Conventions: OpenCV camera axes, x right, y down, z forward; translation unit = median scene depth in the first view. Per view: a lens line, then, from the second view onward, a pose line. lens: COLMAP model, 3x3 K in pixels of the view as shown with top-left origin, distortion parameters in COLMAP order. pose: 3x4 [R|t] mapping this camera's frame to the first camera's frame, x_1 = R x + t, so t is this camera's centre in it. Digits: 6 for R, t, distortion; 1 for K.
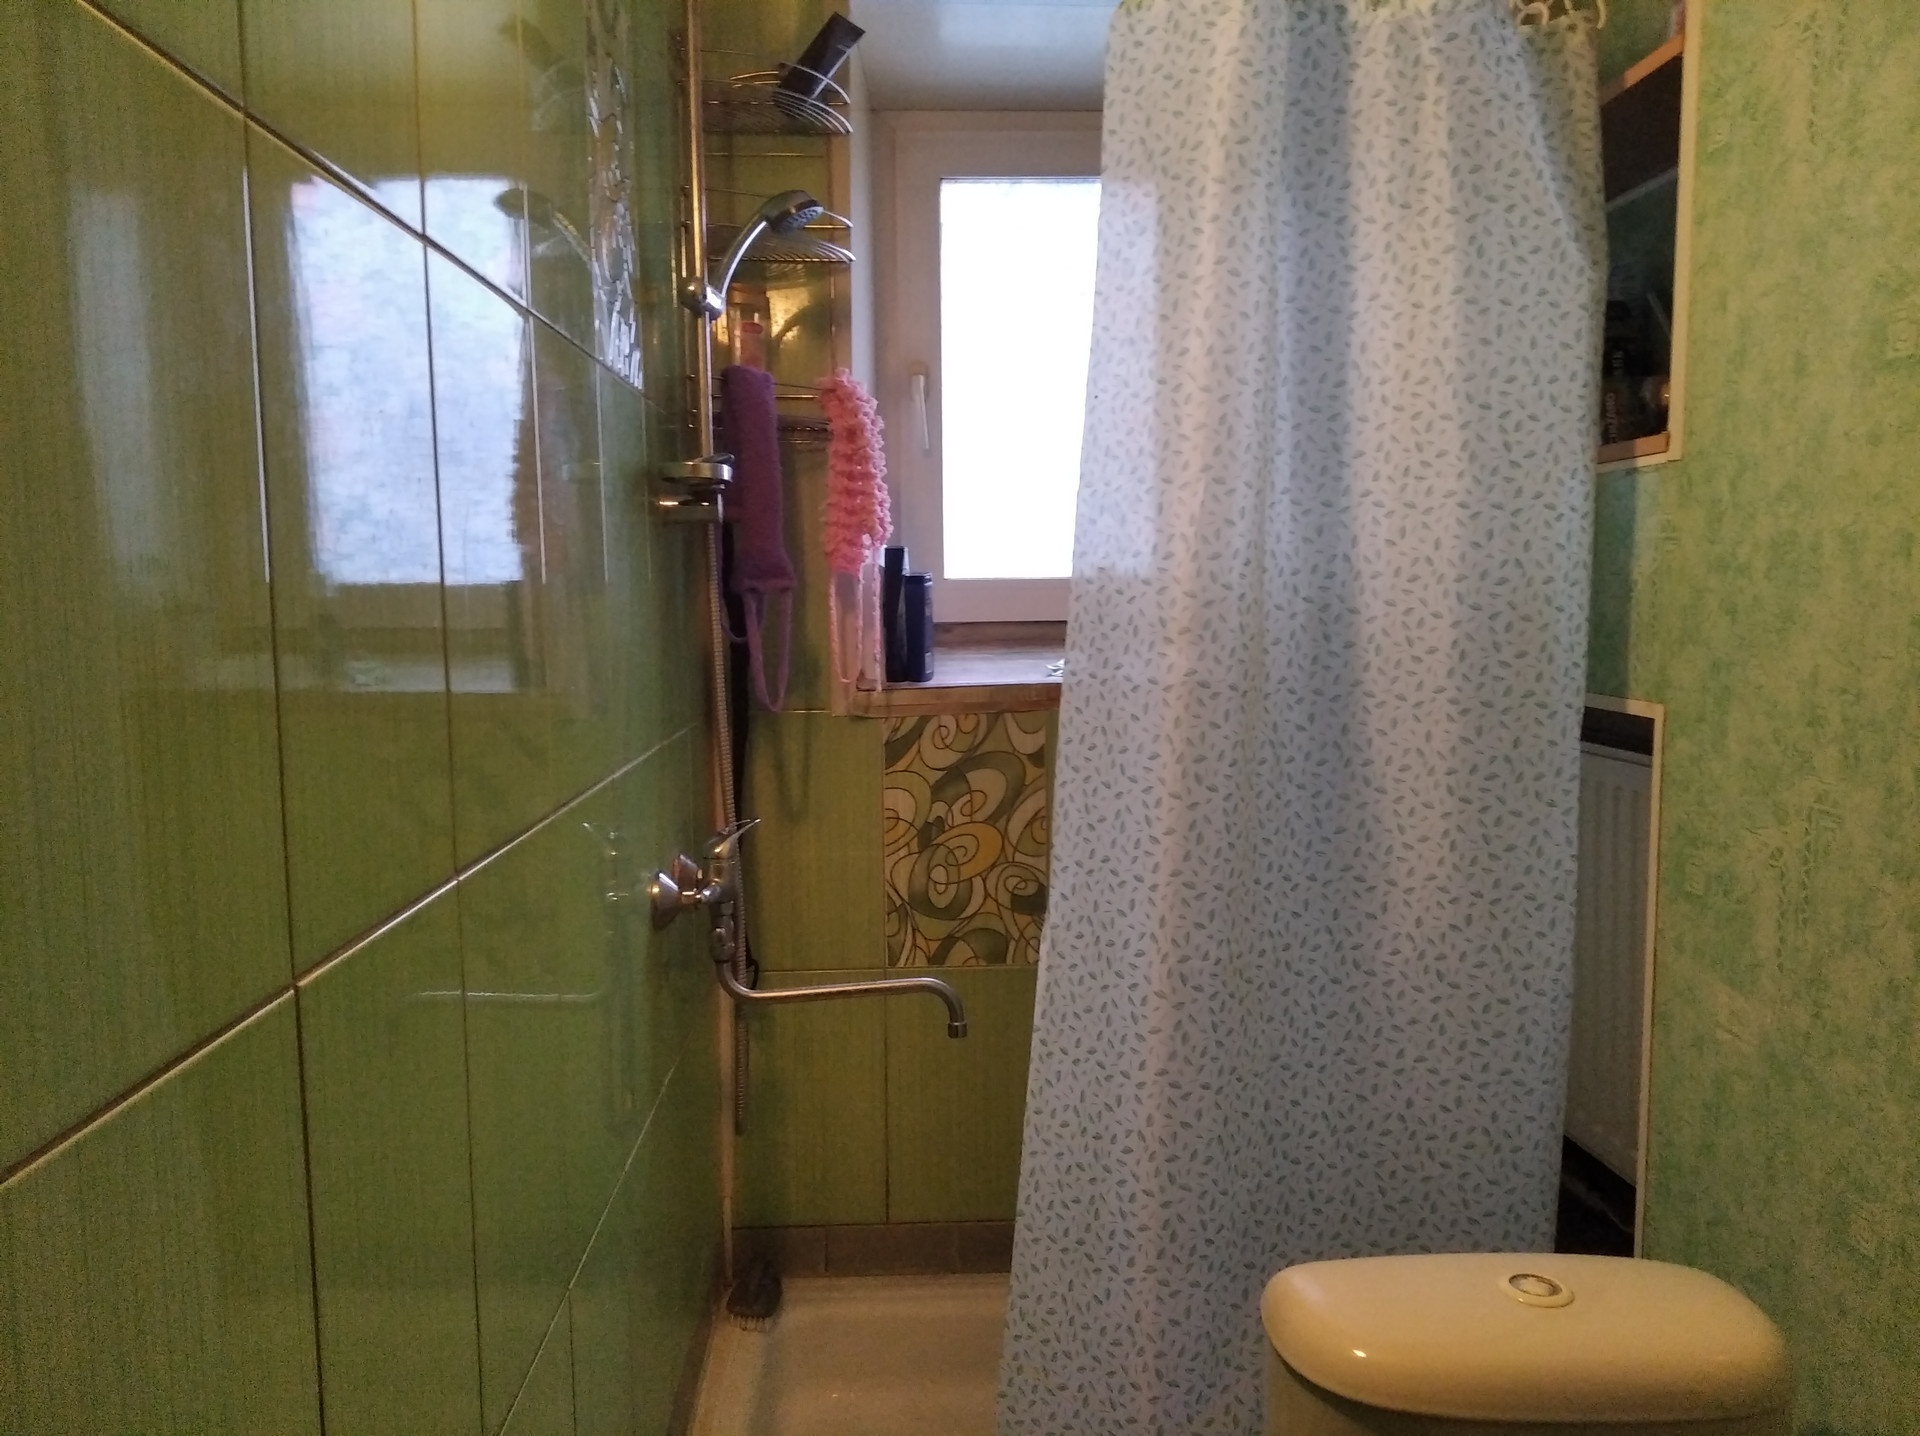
lens RADIAL K [[1510.7, 0, 982.8], [0, 1510.7, 723.0], [0, 0, 1]] dist [0.073161, -0.120436]
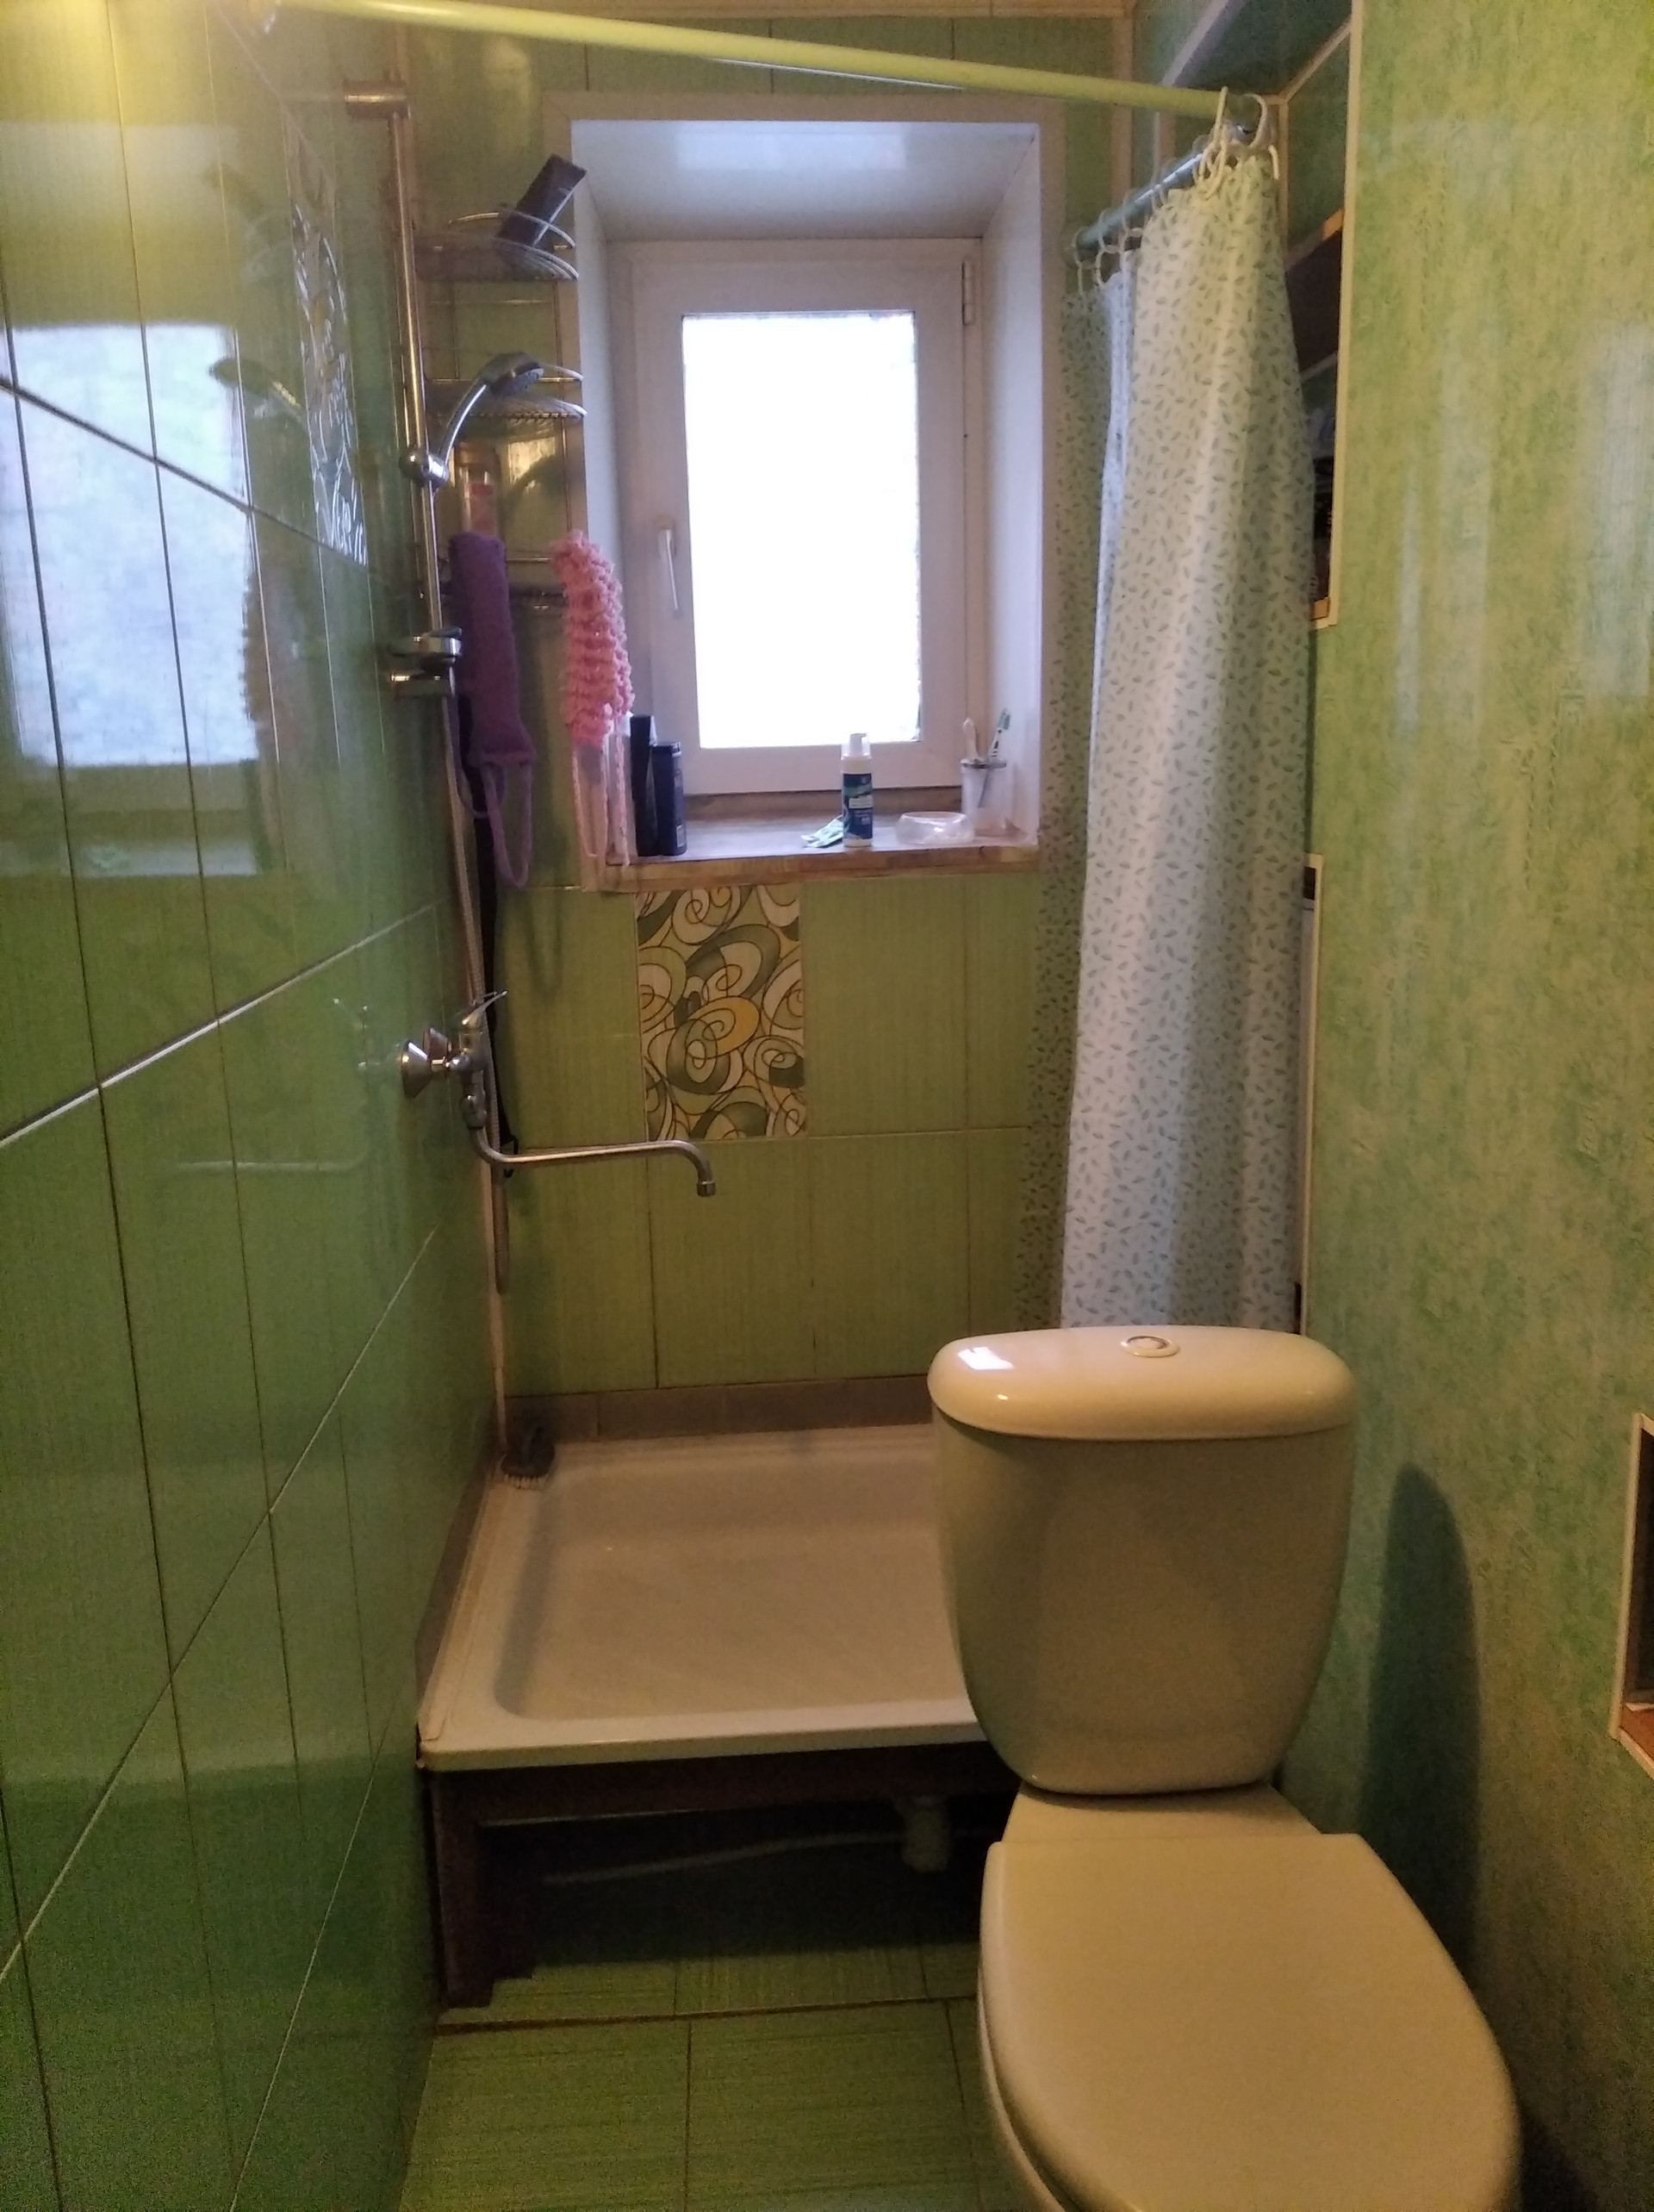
lens RADIAL K [[1738.5, 0, 852.4], [0, 1738.5, 1103.7], [0, 0, 1]] dist [0.059133, -0.131022]
pose [[0.999429, -0.024402, 0.023387, 0.049446], [0.021715, 0.993807, 0.108977, 0.013411], [-0.025902, -0.108407, 0.993769, -0.160749]]
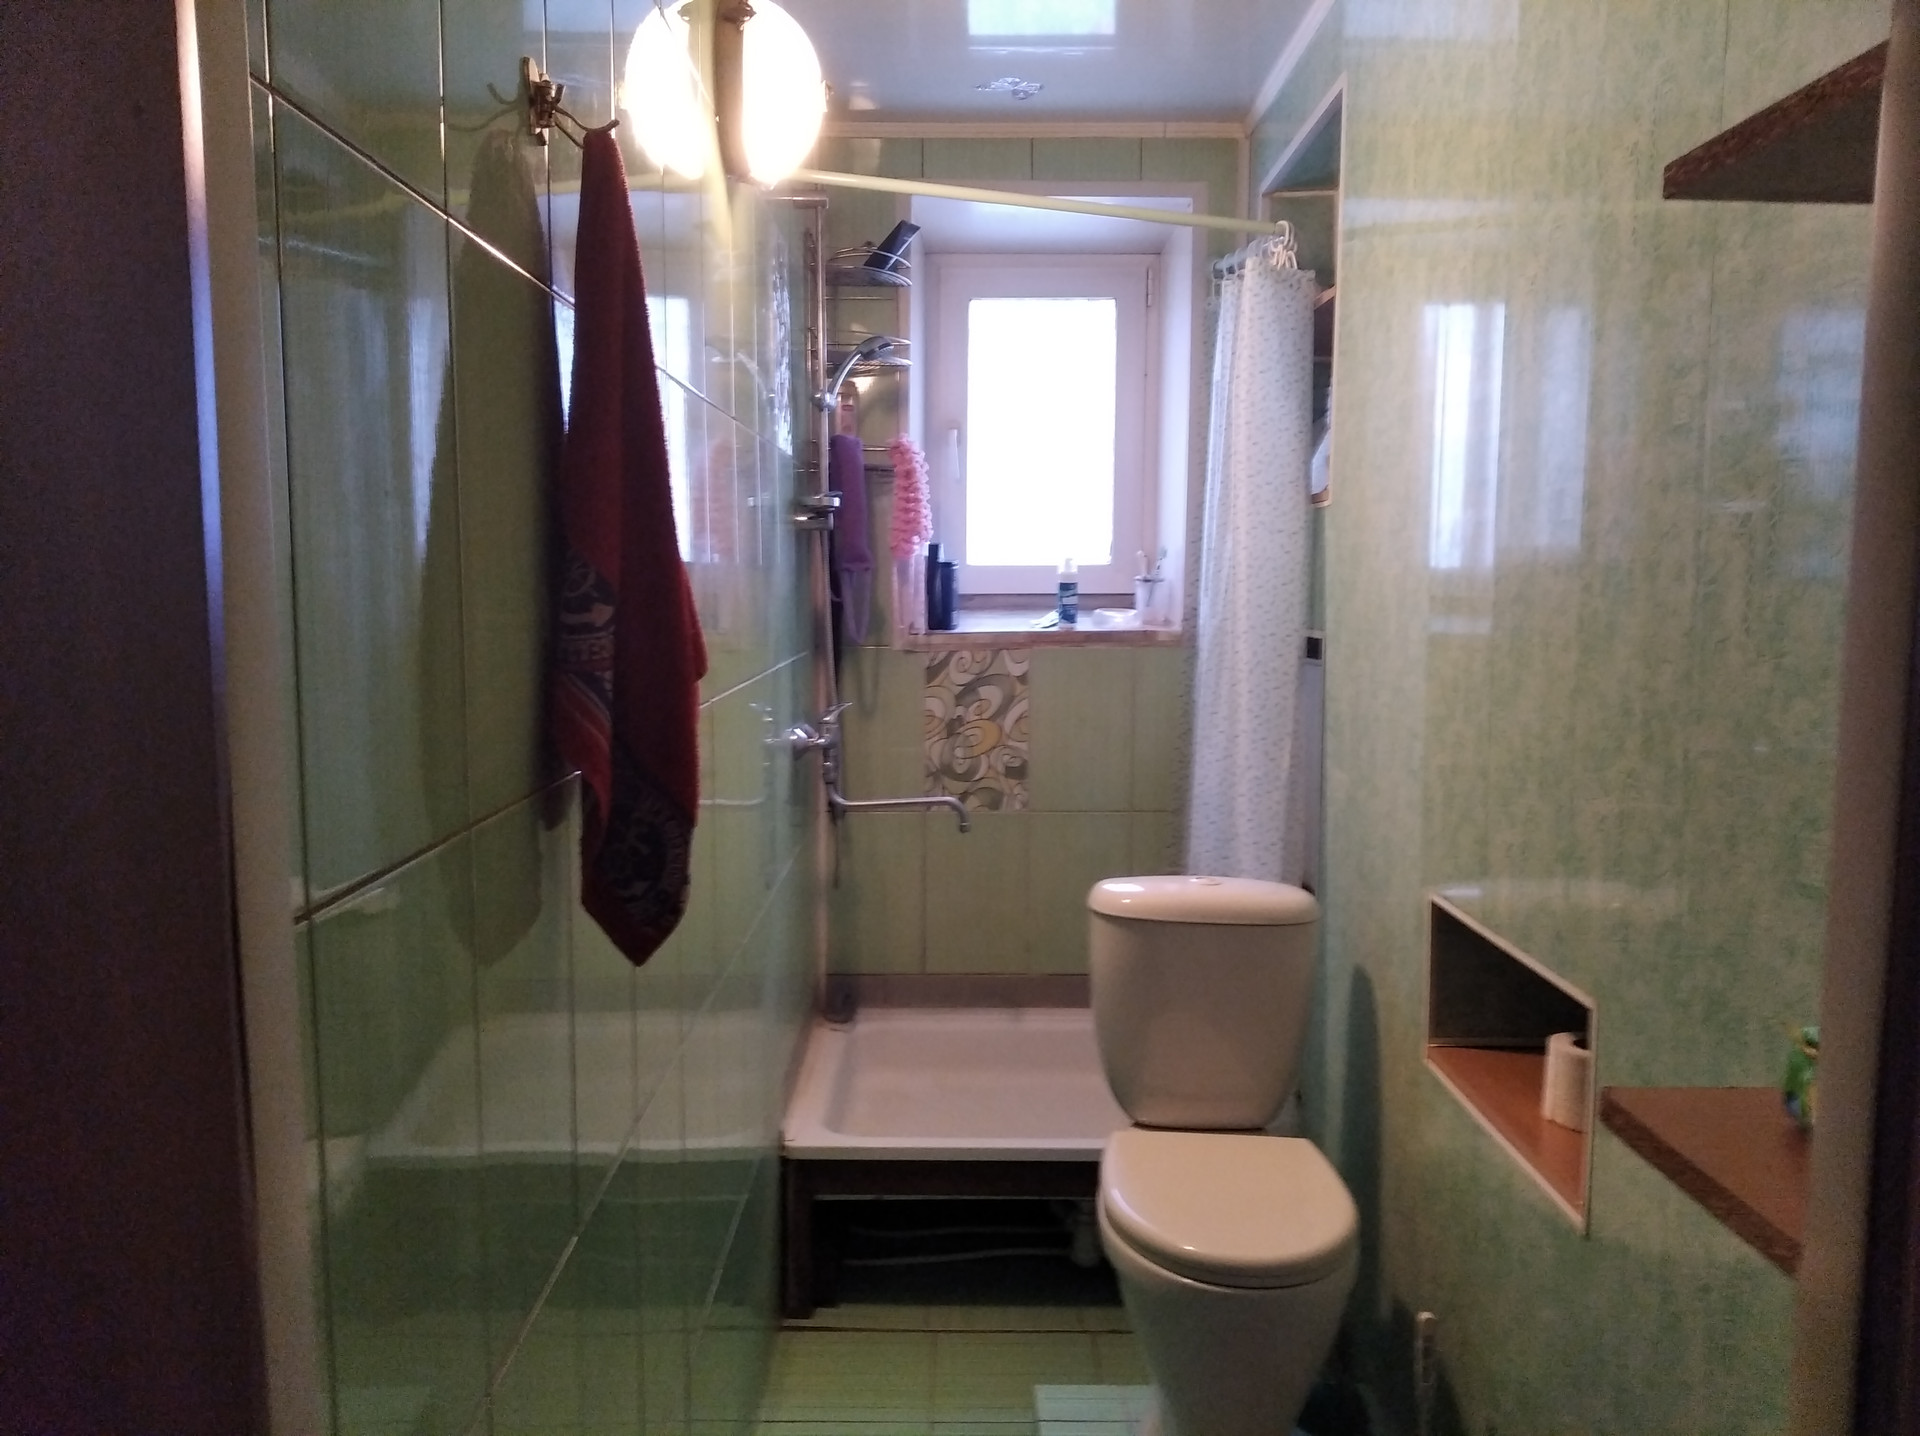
lens RADIAL K [[1484.2, 0, 961.0], [0, 1484.2, 710.6], [0, 0, 1]] dist [0.041529, -0.055940]
pose [[0.998728, 0.014771, -0.048215, 0.050118], [-0.014763, 0.999891, 0.000522, 0.059885], [0.048217, 0.000190, 0.998837, -0.579365]]
